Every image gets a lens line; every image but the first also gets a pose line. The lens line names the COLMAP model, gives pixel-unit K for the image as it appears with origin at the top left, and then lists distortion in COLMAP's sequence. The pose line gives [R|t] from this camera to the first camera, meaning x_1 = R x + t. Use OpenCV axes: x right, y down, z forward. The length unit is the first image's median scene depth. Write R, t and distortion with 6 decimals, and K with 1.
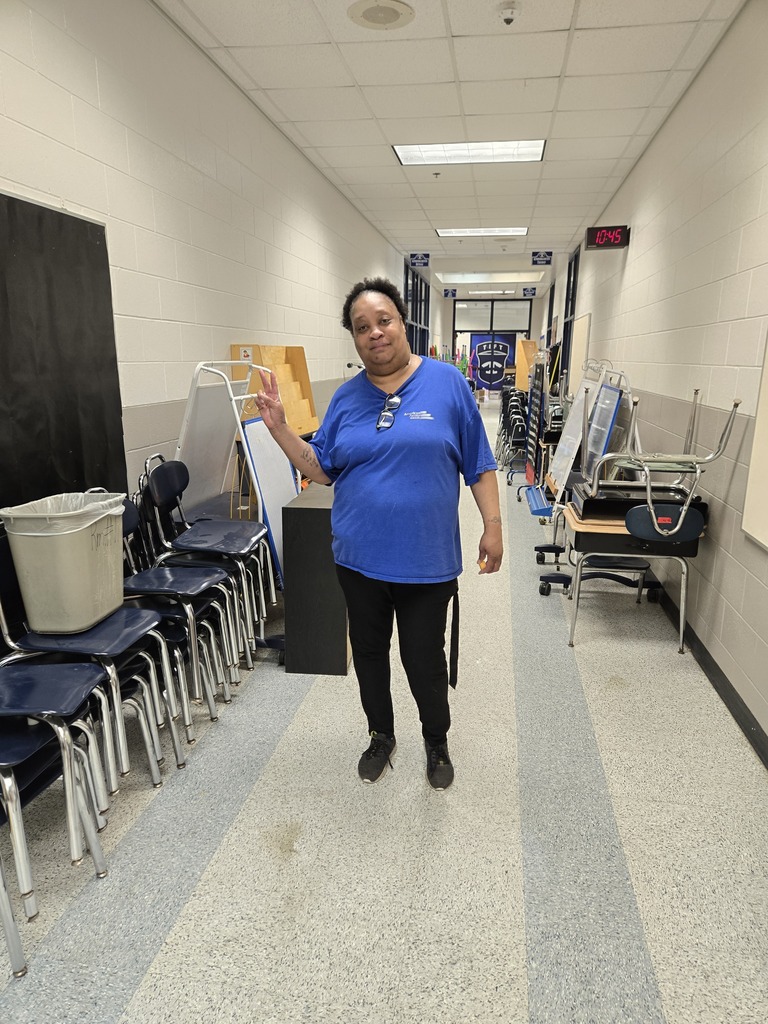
lens RADIAL K [[688.7, 0, 387.1], [0, 688.7, 512.1], [0, 0, 1]] dist [0.058009, 0.001069]
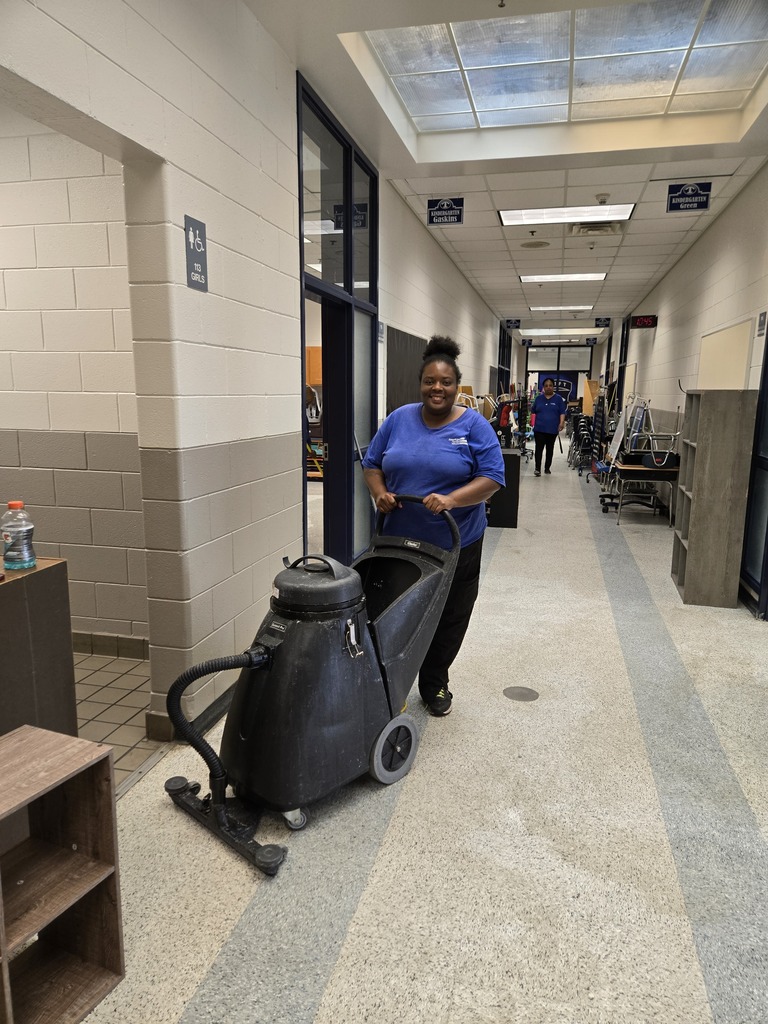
lens RADIAL K [[688.7, 0, 382.4], [0, 688.7, 514.8], [0, 0, 1]] dist [0.058009, 0.001069]
pose [[0.996507, 0.015886, -0.081979, -0.076248], [-0.019665, 0.998771, -0.045504, 0.073333], [0.081155, 0.046957, 0.995595, -0.319441]]
